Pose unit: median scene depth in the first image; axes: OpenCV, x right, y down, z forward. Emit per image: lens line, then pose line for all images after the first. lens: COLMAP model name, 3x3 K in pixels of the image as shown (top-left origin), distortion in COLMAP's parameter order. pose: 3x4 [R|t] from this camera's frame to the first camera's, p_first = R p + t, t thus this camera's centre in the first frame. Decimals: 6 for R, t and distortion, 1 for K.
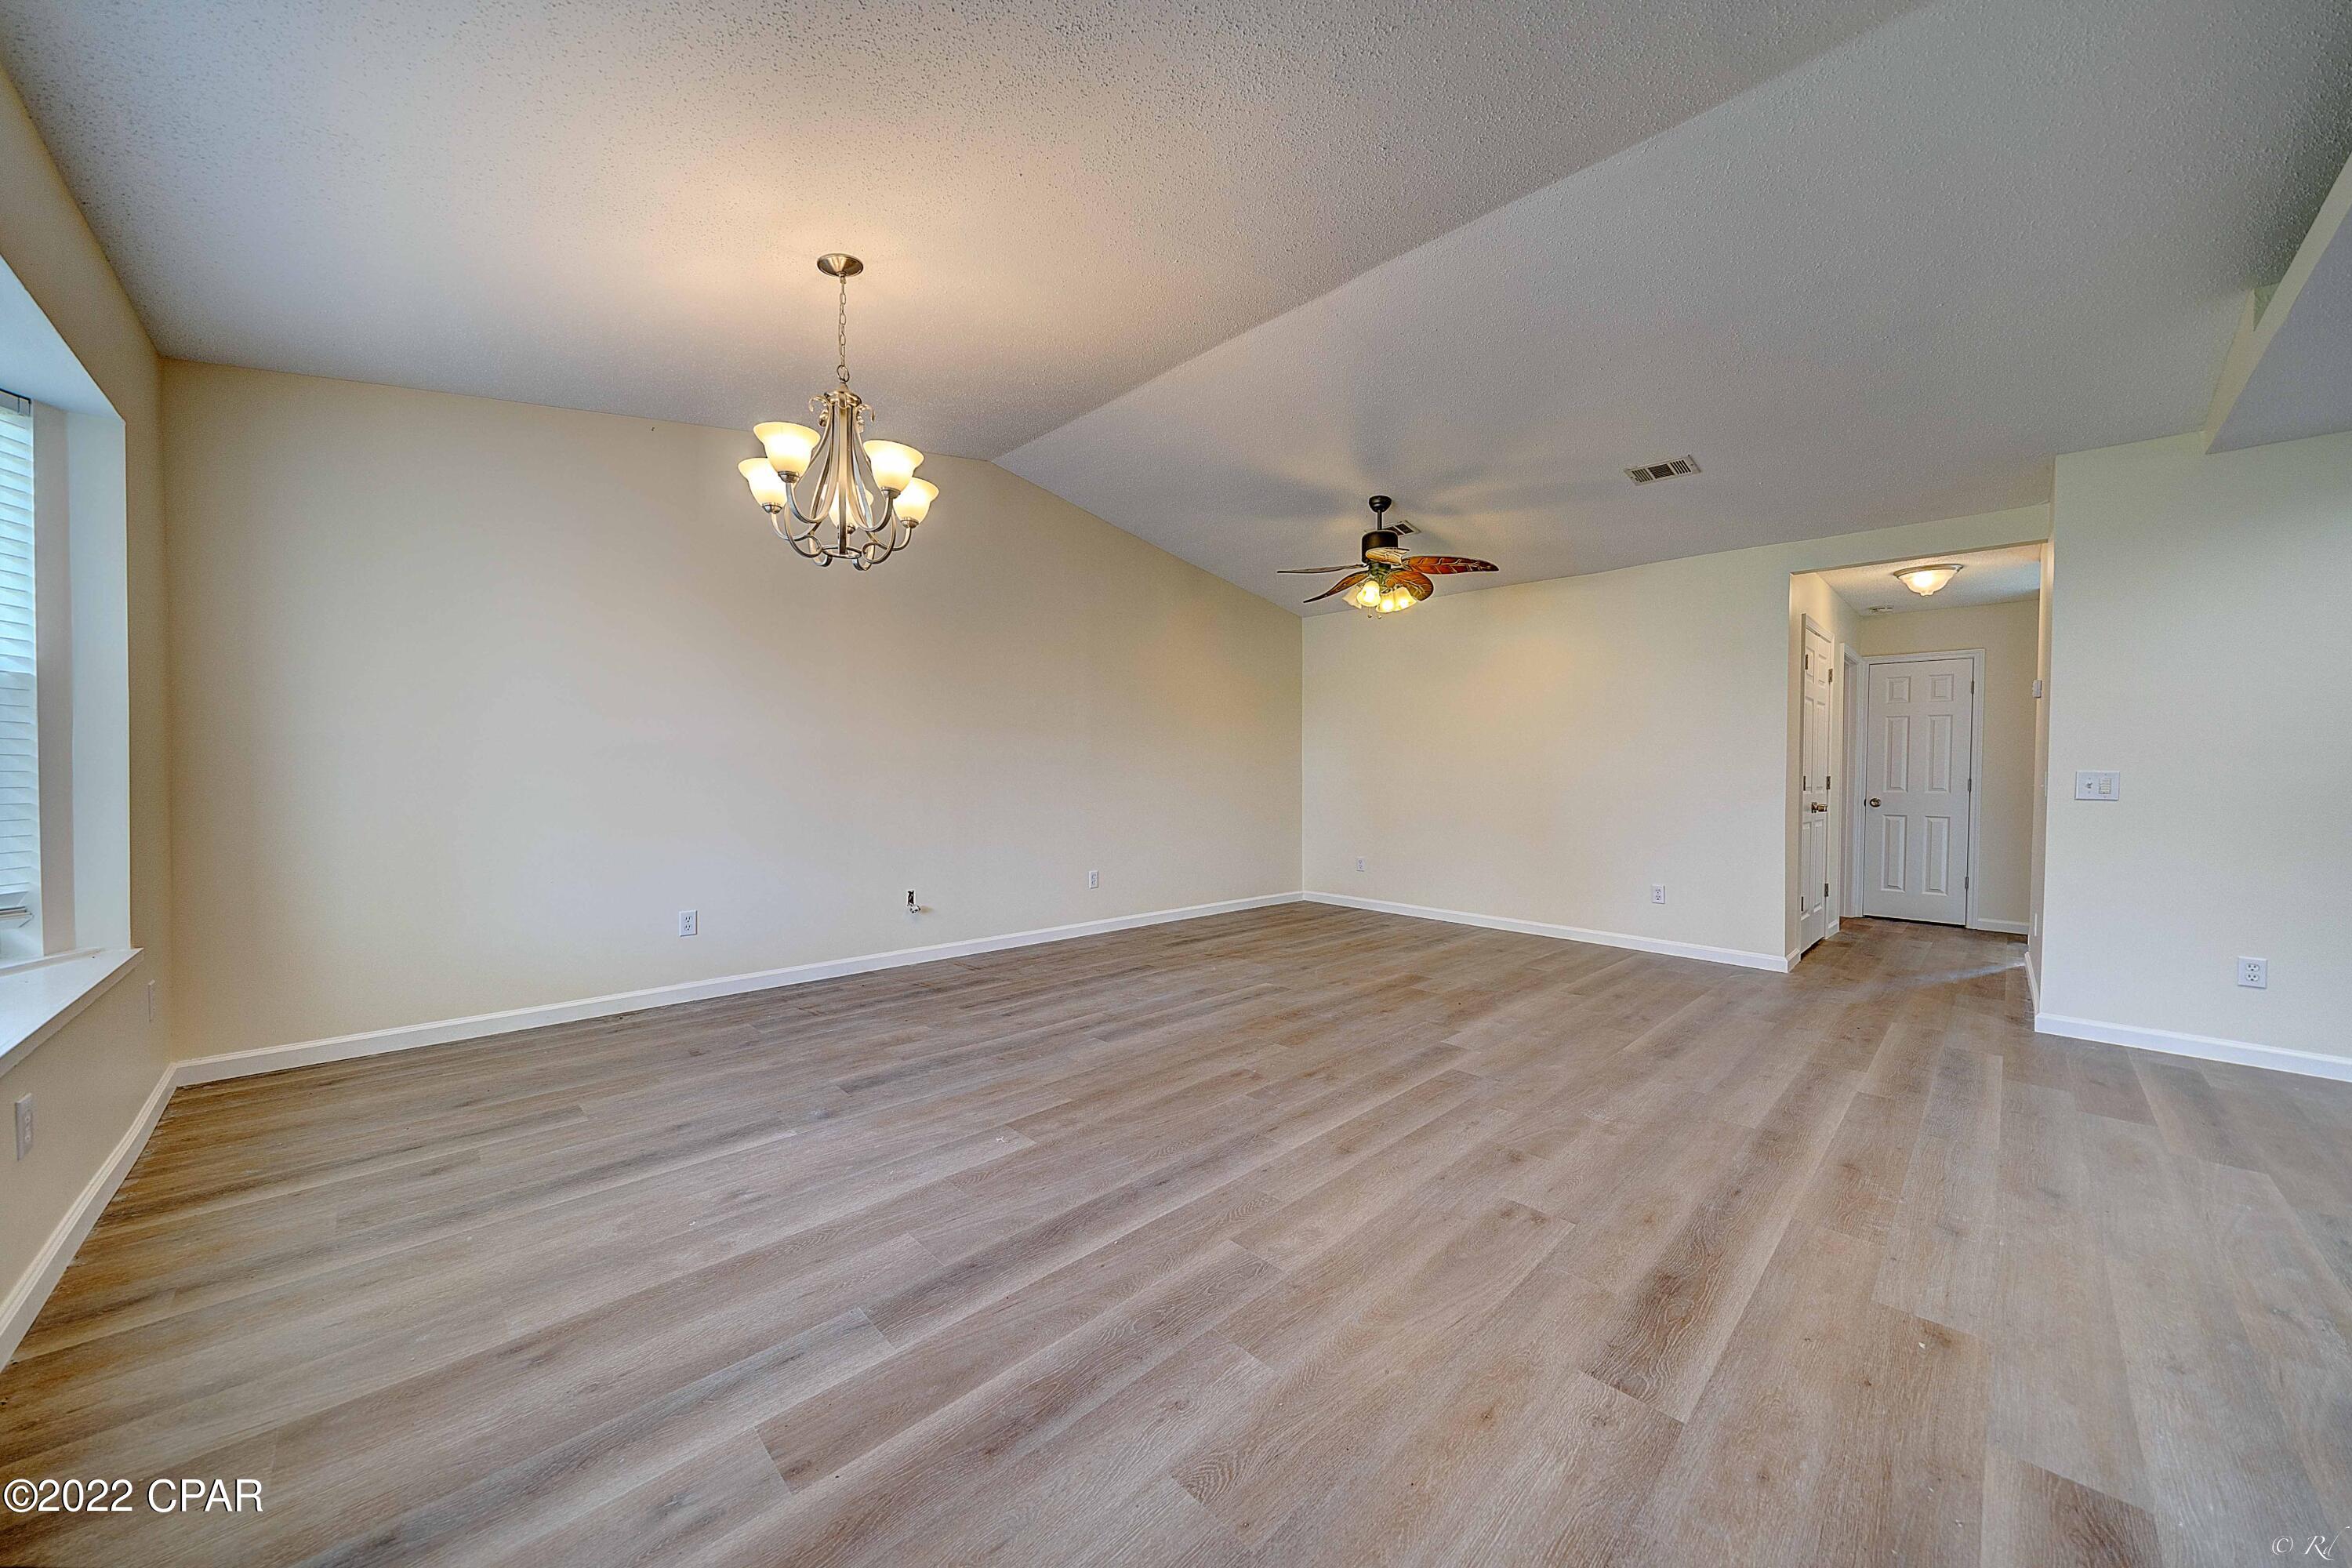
lens RADIAL K [[820.9, 0, 1176.0], [0, 820.9, 784.0], [0, 0, 1]] dist [-0.001991, -0.000024]
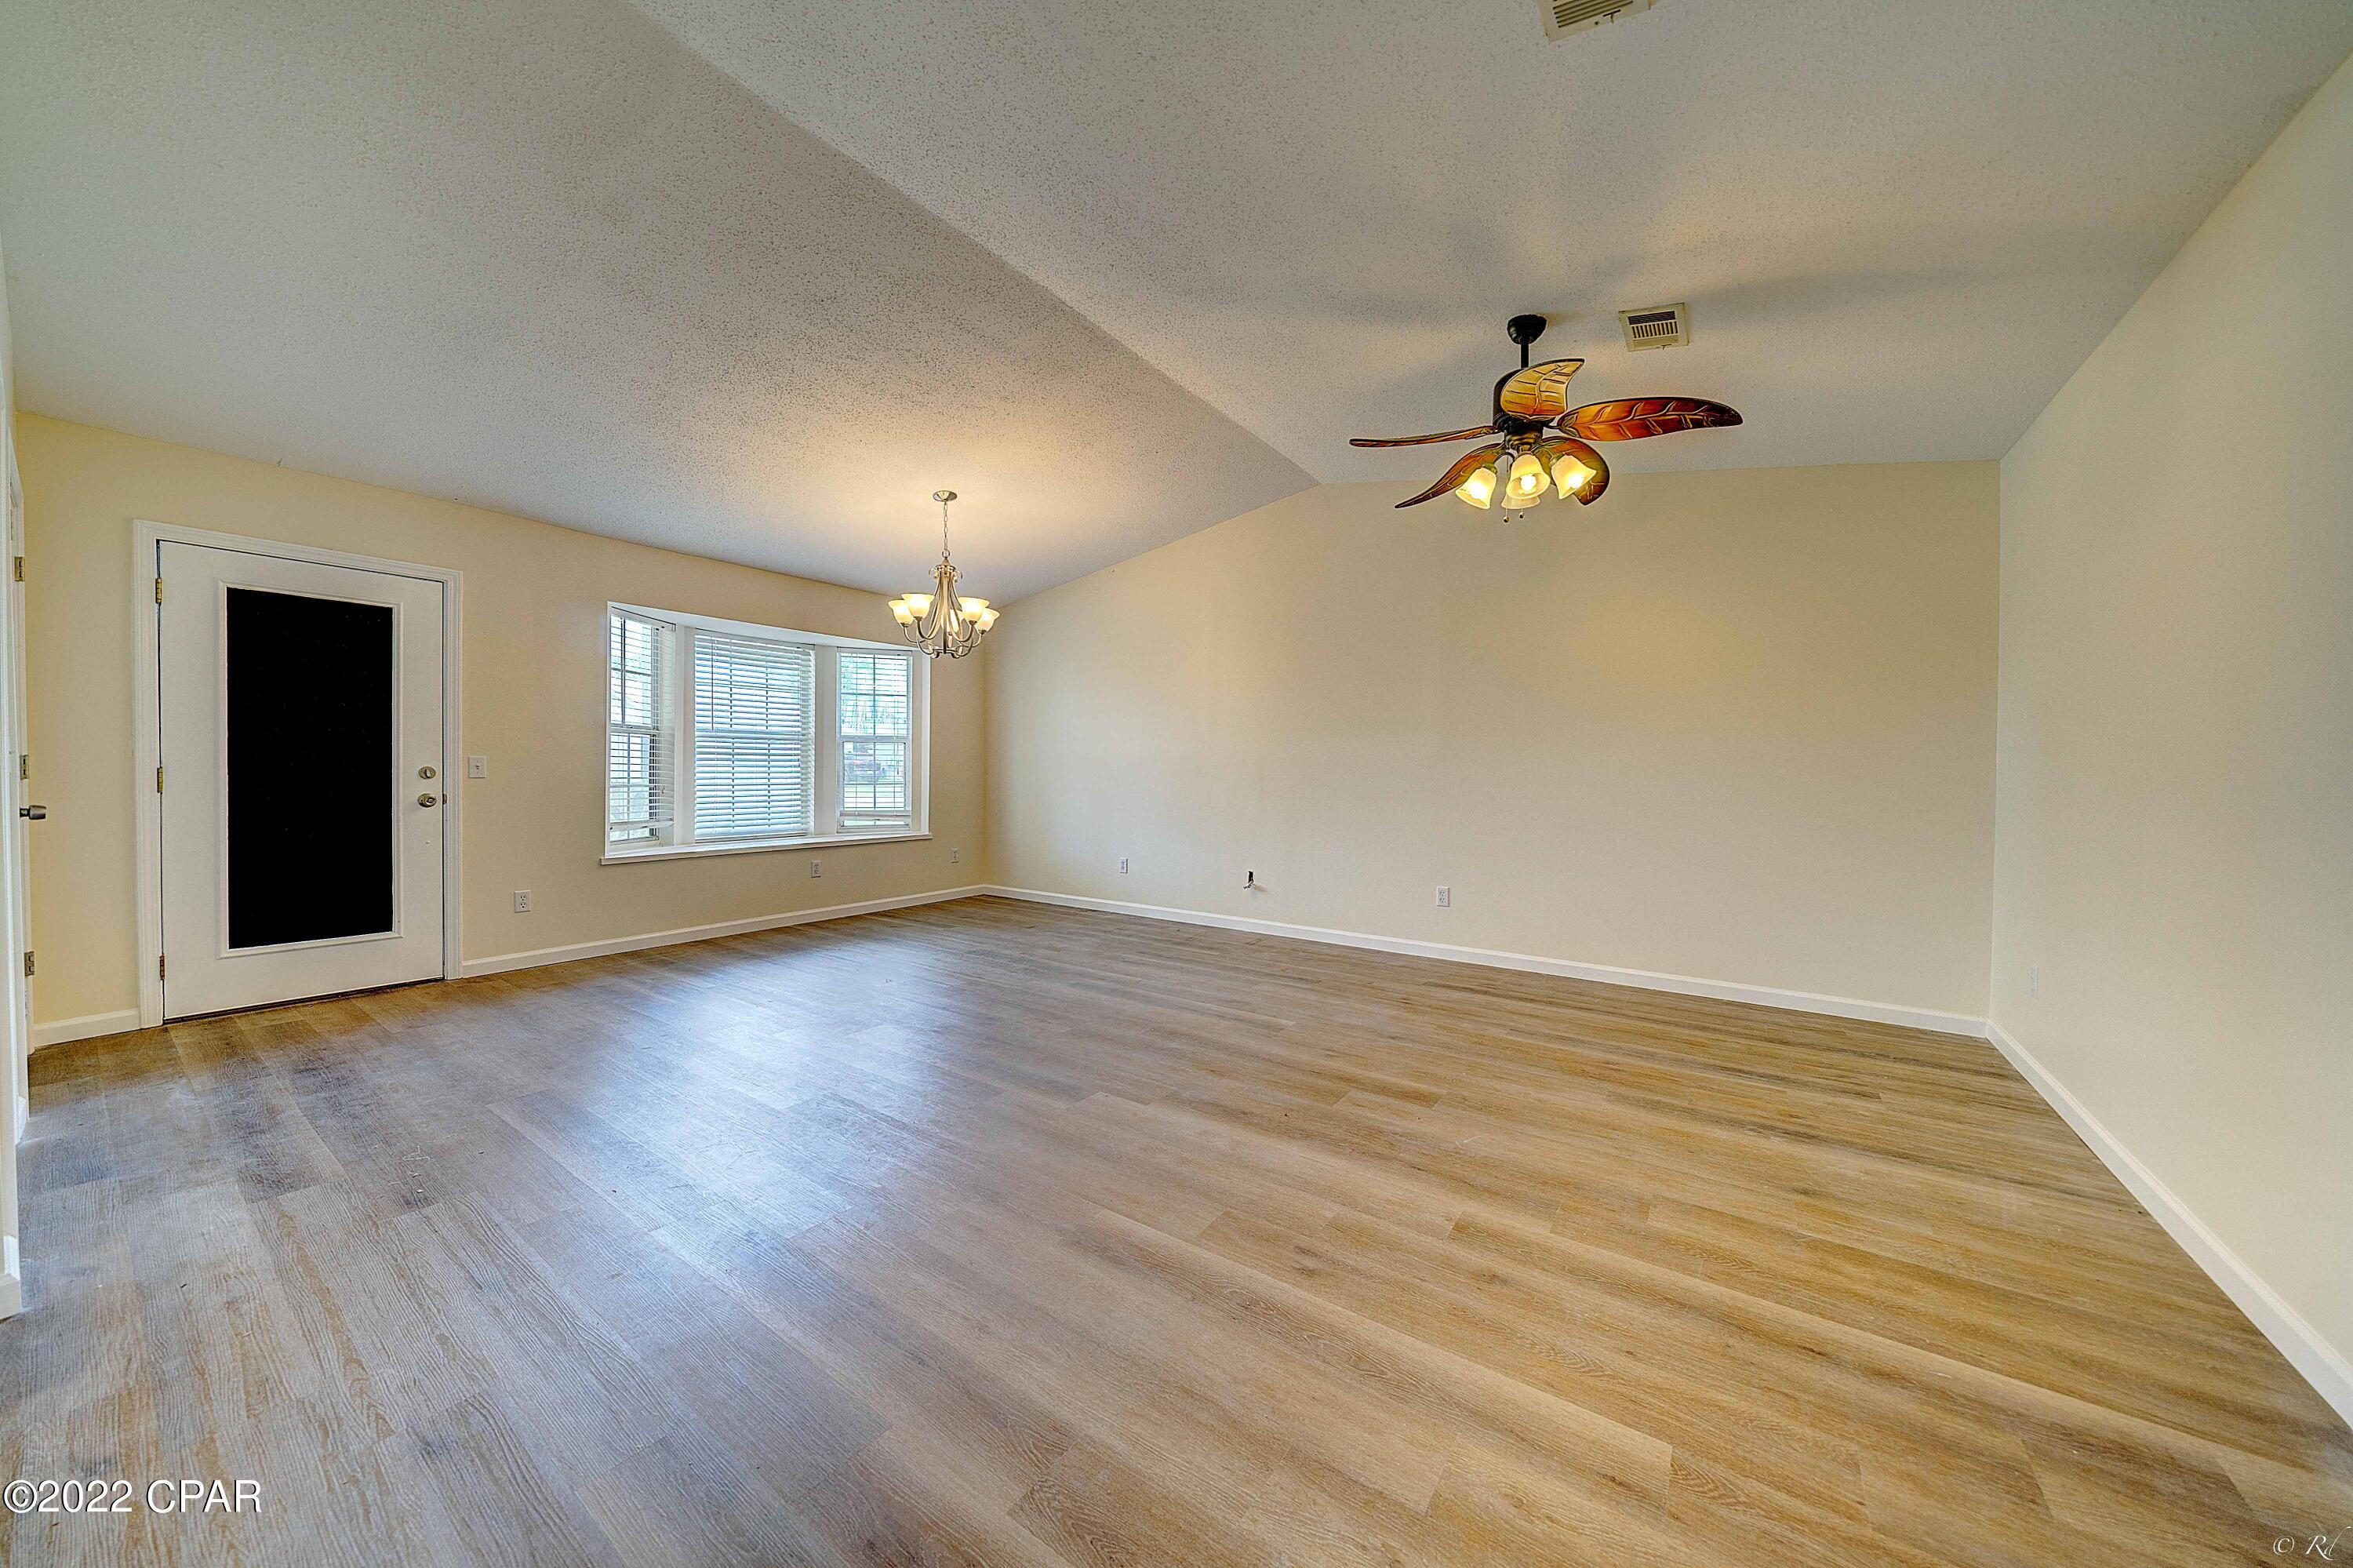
lens RADIAL K [[803.8, 0, 1173.1], [0, 803.8, 782.7], [0, 0, 1]] dist [-0.007021, -0.000019]
pose [[0.183103, 0.007256, -0.983067, 1.303093], [-0.021320, 0.999767, 0.003408, -0.002694], [0.982863, 0.020335, 0.183215, 1.058335]]
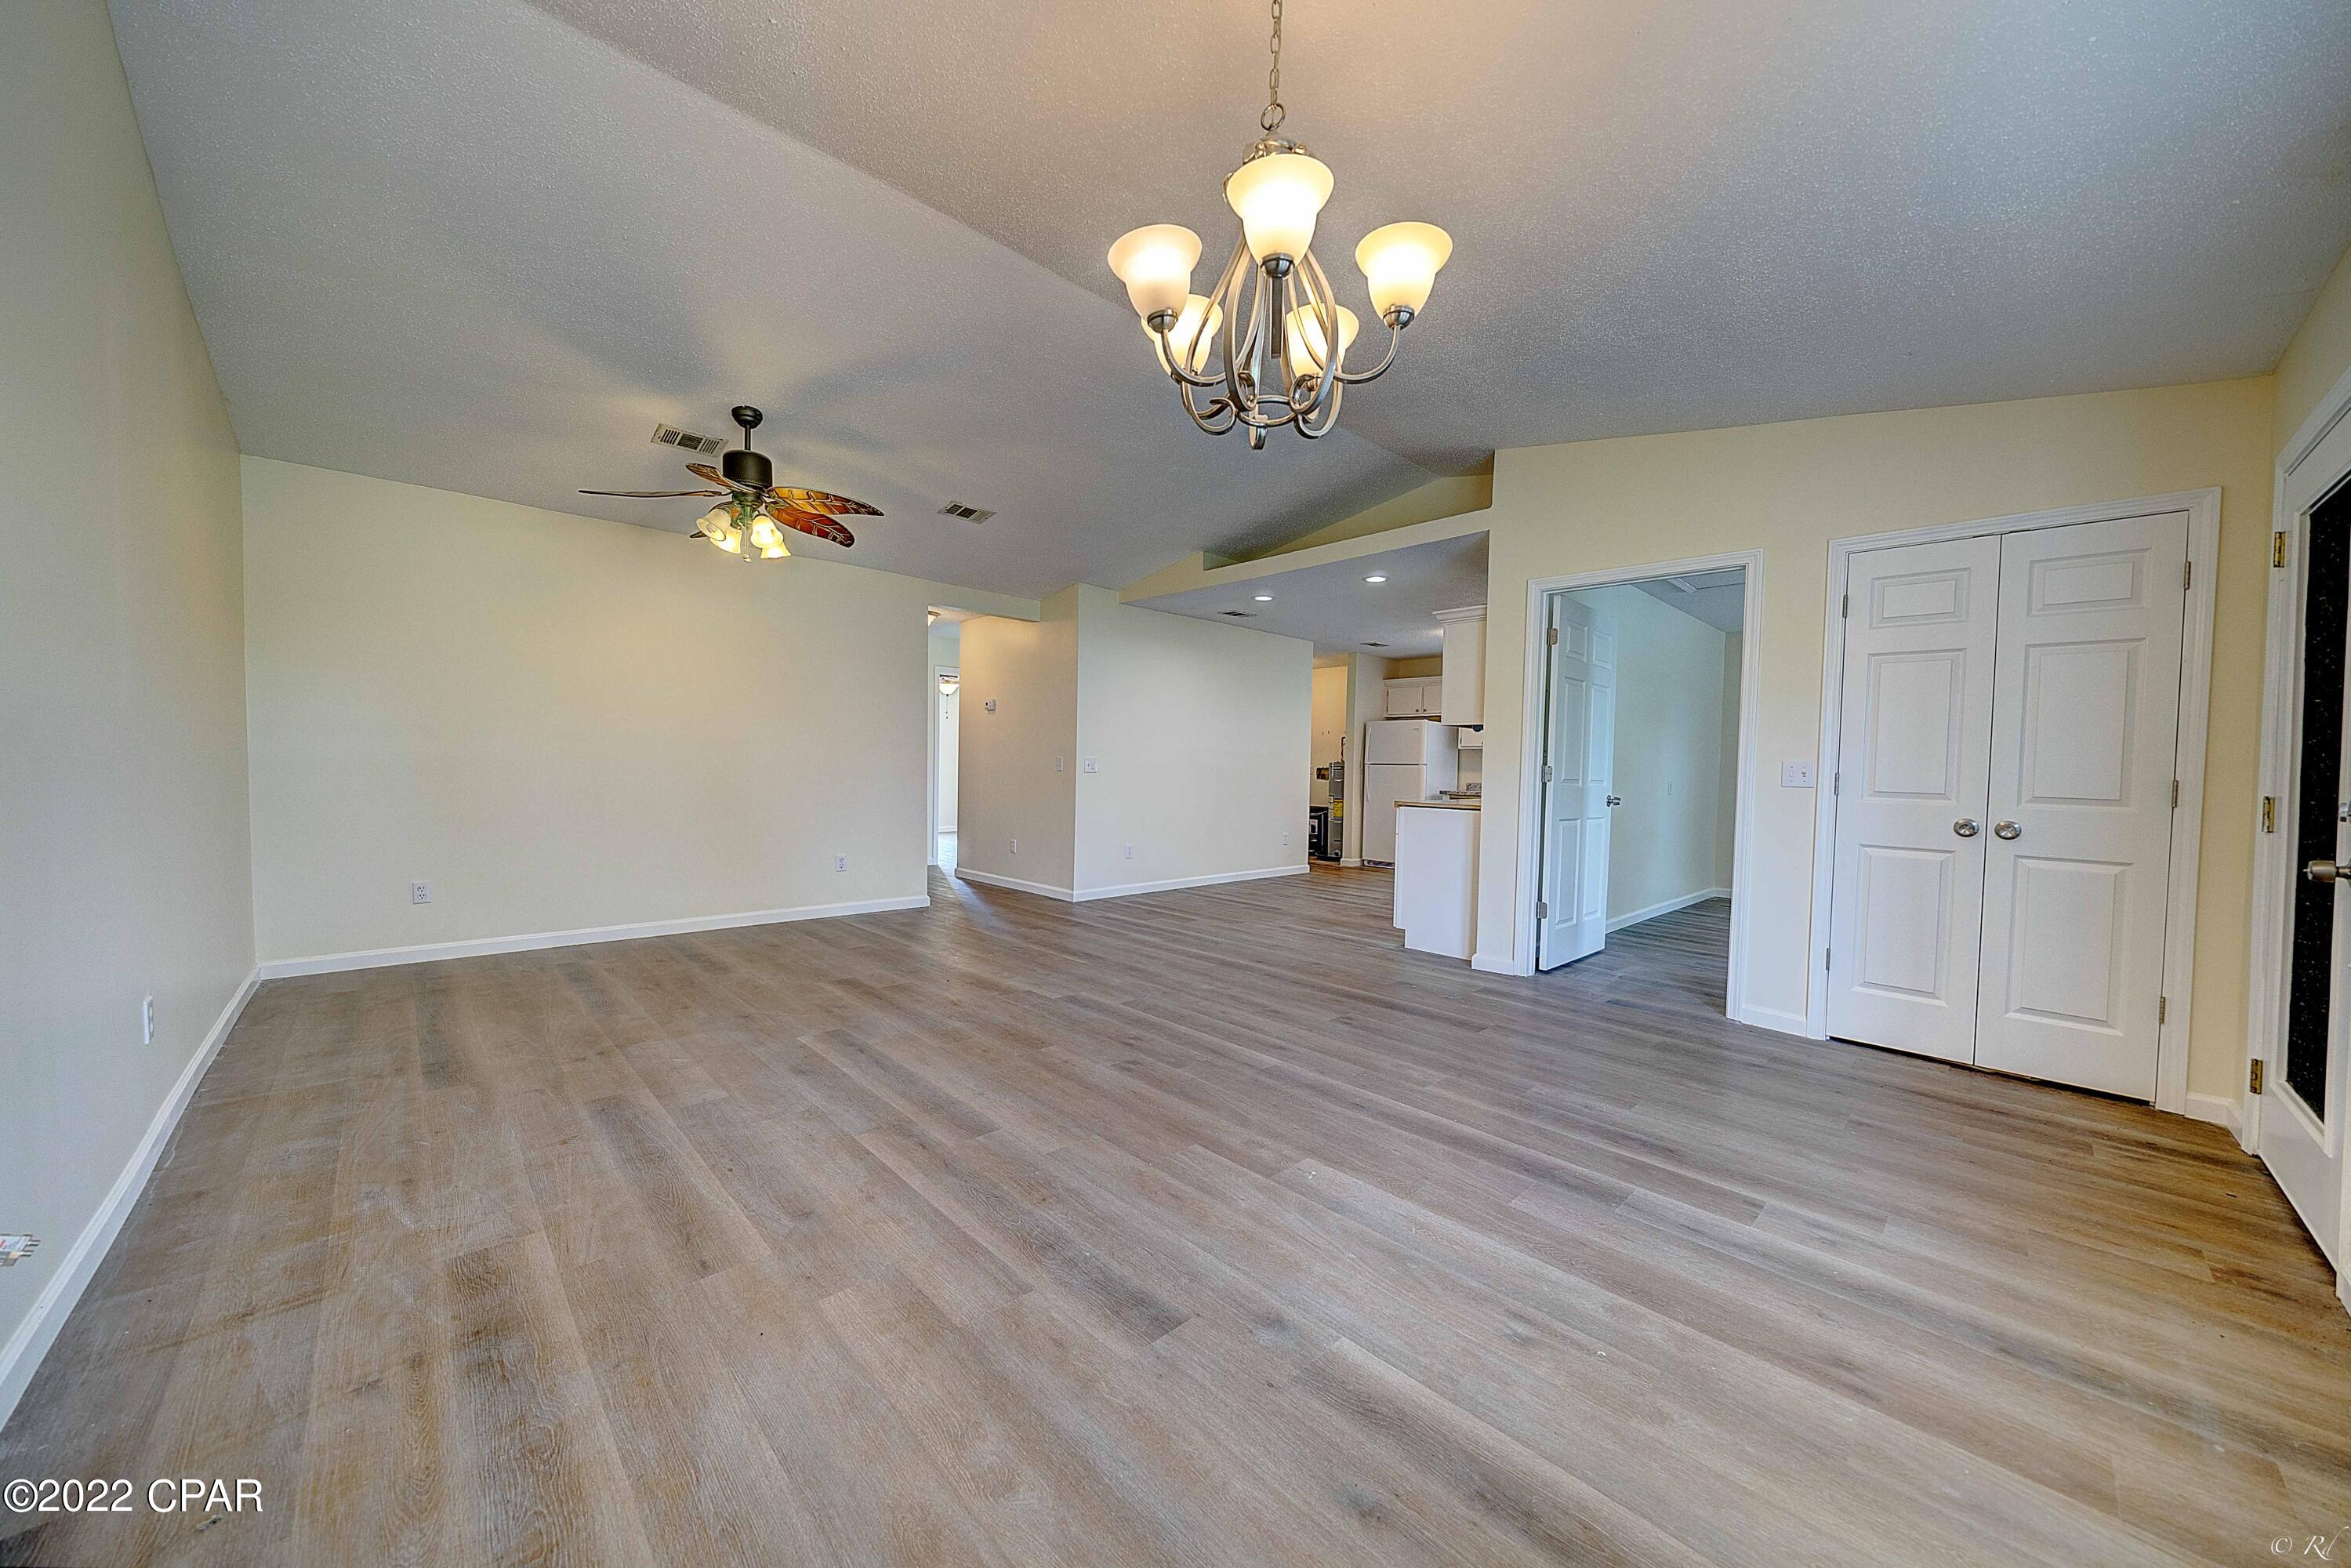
lens RADIAL K [[820.6, 0, 1175.5], [0, 820.6, 784.0], [0, 0, 1]] dist [-0.001991, -0.000024]
pose [[0.004384, -0.034343, 0.999400, -0.923640], [-0.007105, 0.999384, 0.034374, -0.026219], [-0.999965, -0.007251, 0.004138, 0.956364]]
